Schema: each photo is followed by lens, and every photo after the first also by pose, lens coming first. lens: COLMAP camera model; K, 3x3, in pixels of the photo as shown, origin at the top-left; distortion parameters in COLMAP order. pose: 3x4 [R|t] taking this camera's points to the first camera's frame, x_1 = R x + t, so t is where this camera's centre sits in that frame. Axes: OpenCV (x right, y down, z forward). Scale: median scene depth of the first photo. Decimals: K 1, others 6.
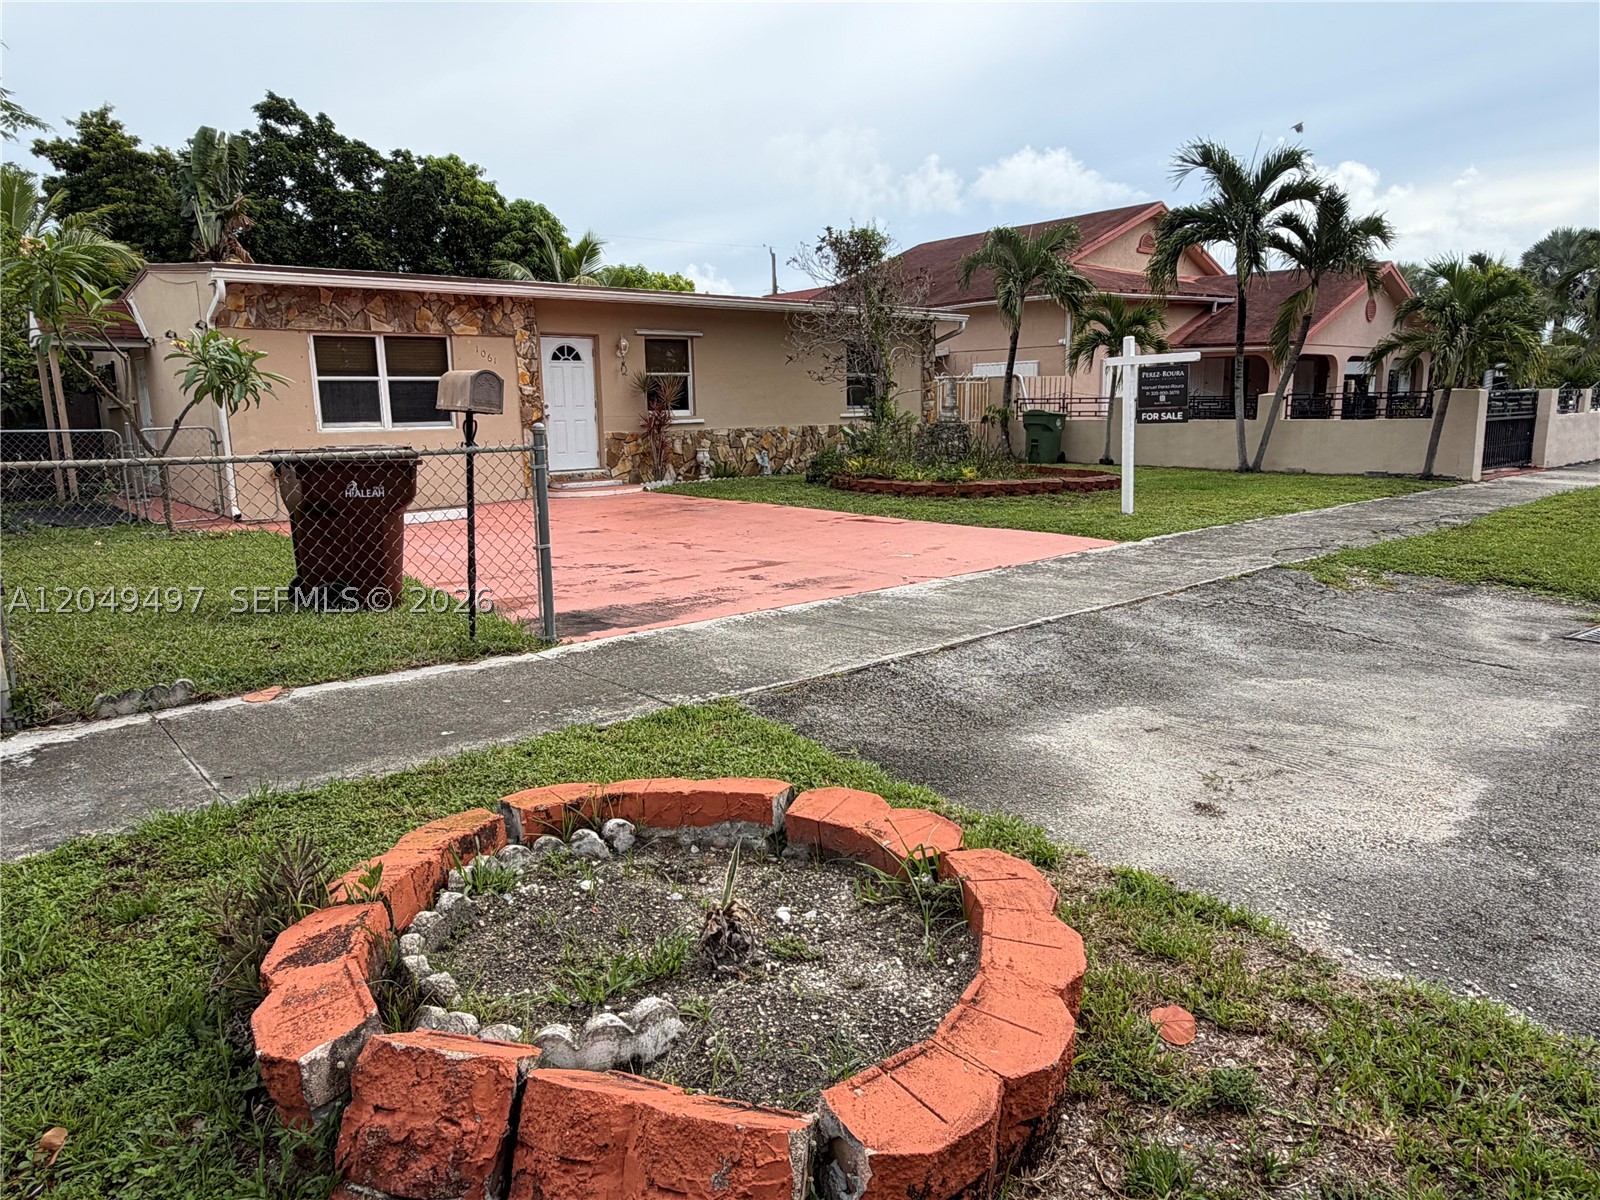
lens RADIAL K [[1111.3, 0, 800.0], [0, 1111.3, 600.0], [0, 0, 1]] dist [-0.021615, 0.026824]
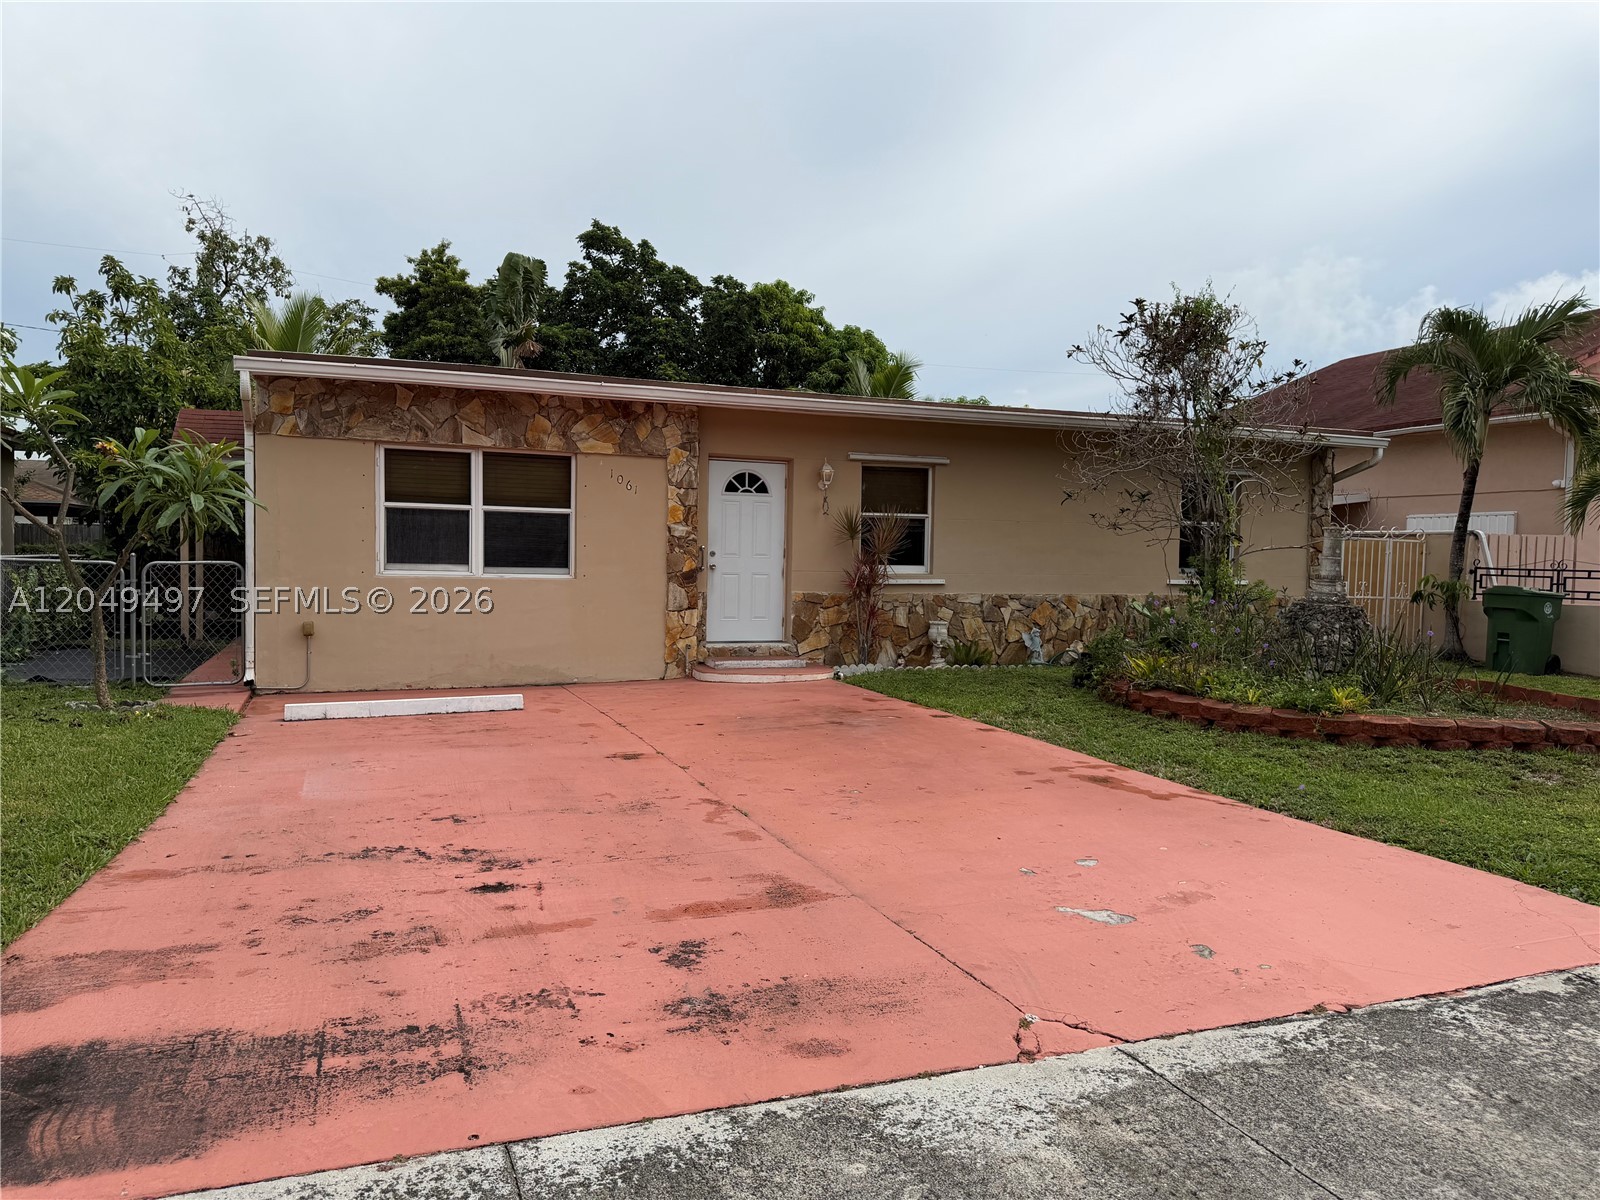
lens RADIAL K [[1122.7, 0, 800.0], [0, 1122.7, 600.0], [0, 0, 1]] dist [0.110975, -0.154755]
pose [[0.934289, 0.049156, -0.353111, 0.081243], [-0.096466, 0.988359, -0.117650, -0.058441], [0.343217, 0.143983, 0.928154, 0.314492]]
